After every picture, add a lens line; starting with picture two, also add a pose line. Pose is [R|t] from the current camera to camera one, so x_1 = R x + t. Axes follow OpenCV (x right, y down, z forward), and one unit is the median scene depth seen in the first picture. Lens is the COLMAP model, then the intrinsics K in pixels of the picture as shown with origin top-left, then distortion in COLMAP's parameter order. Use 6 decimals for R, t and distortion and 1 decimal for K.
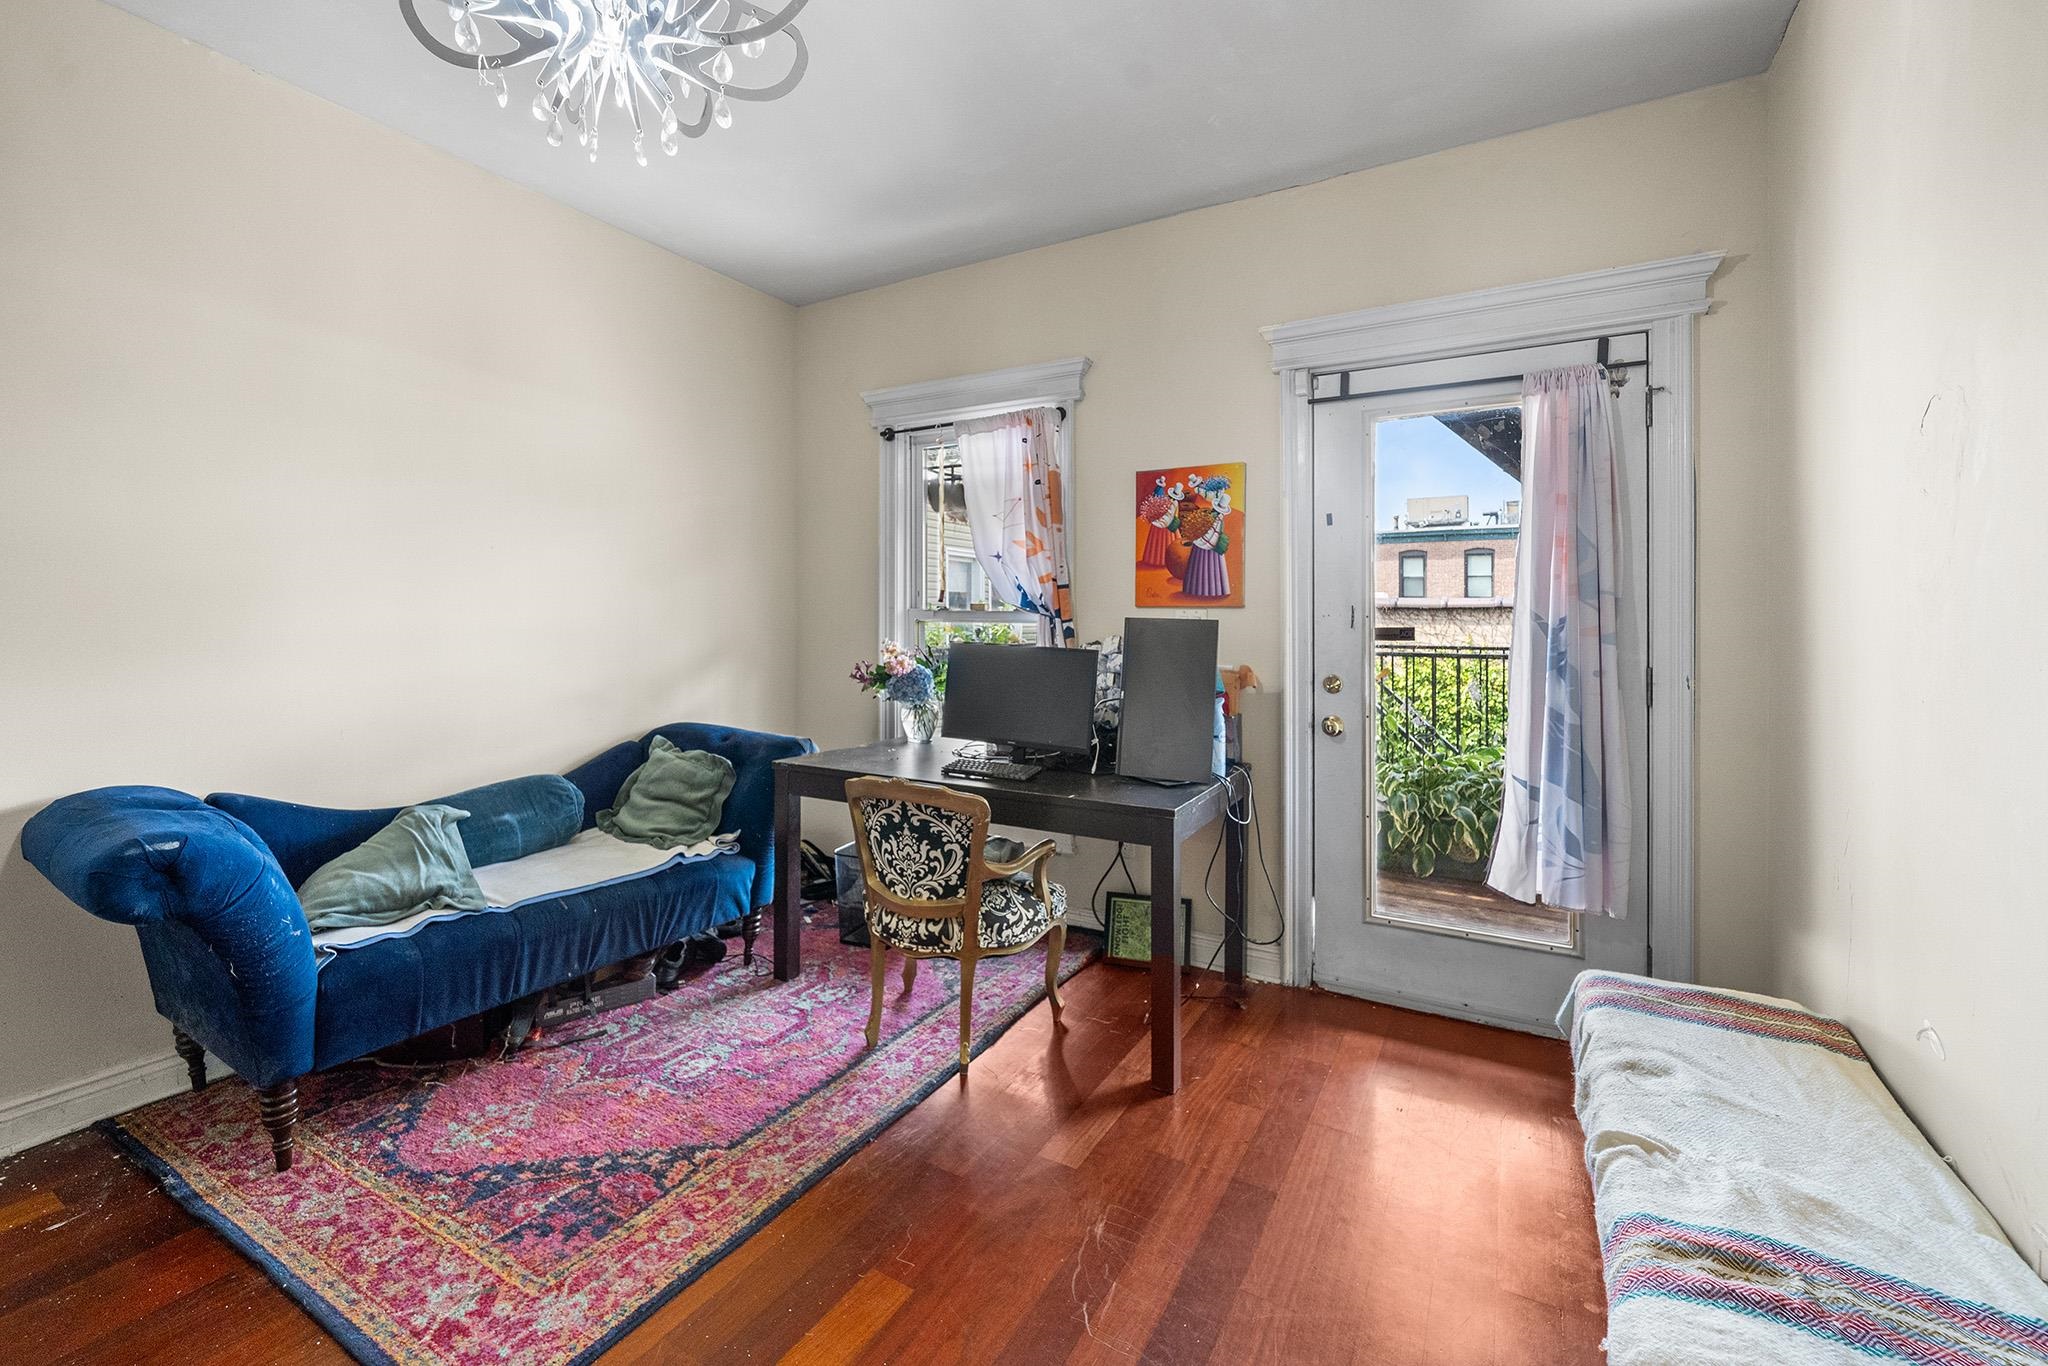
lens RADIAL K [[870.3, 0, 1016.1], [0, 870.3, 622.5], [0, 0, 1]] dist [0.000058, -0.000019]
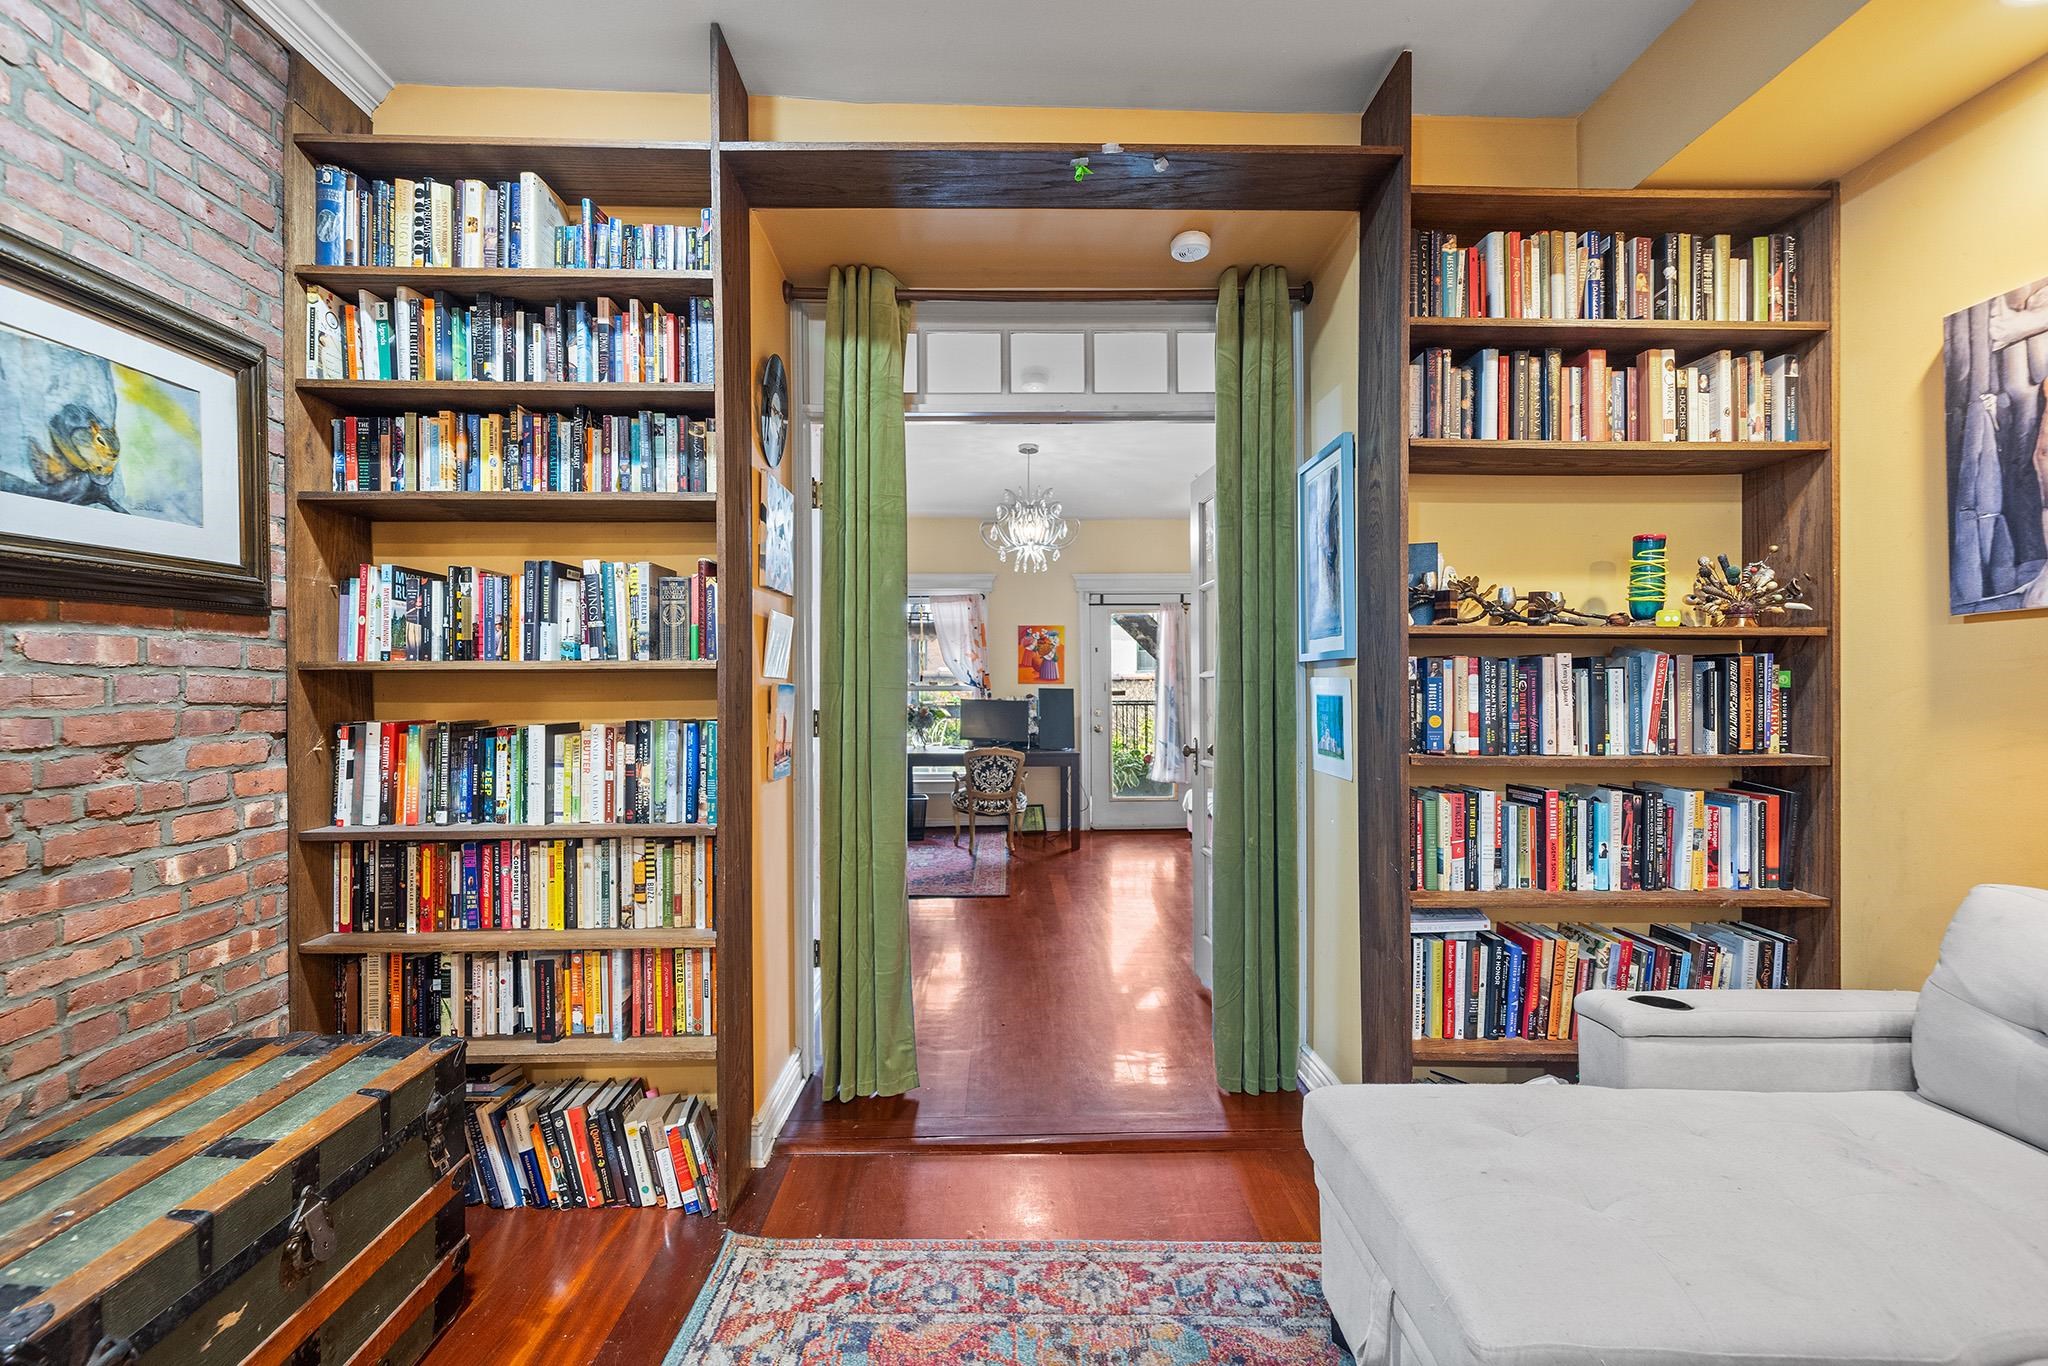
lens RADIAL K [[841.1, 0, 1020.8], [0, 841.1, 689.6], [0, 0, 1]] dist [-0.000501, -0.000109]
pose [[0.855216, -0.009622, 0.518183, -1.073094], [0.009837, 0.999949, 0.002332, -0.006578], [-0.518179, 0.003103, 0.855267, -0.980113]]
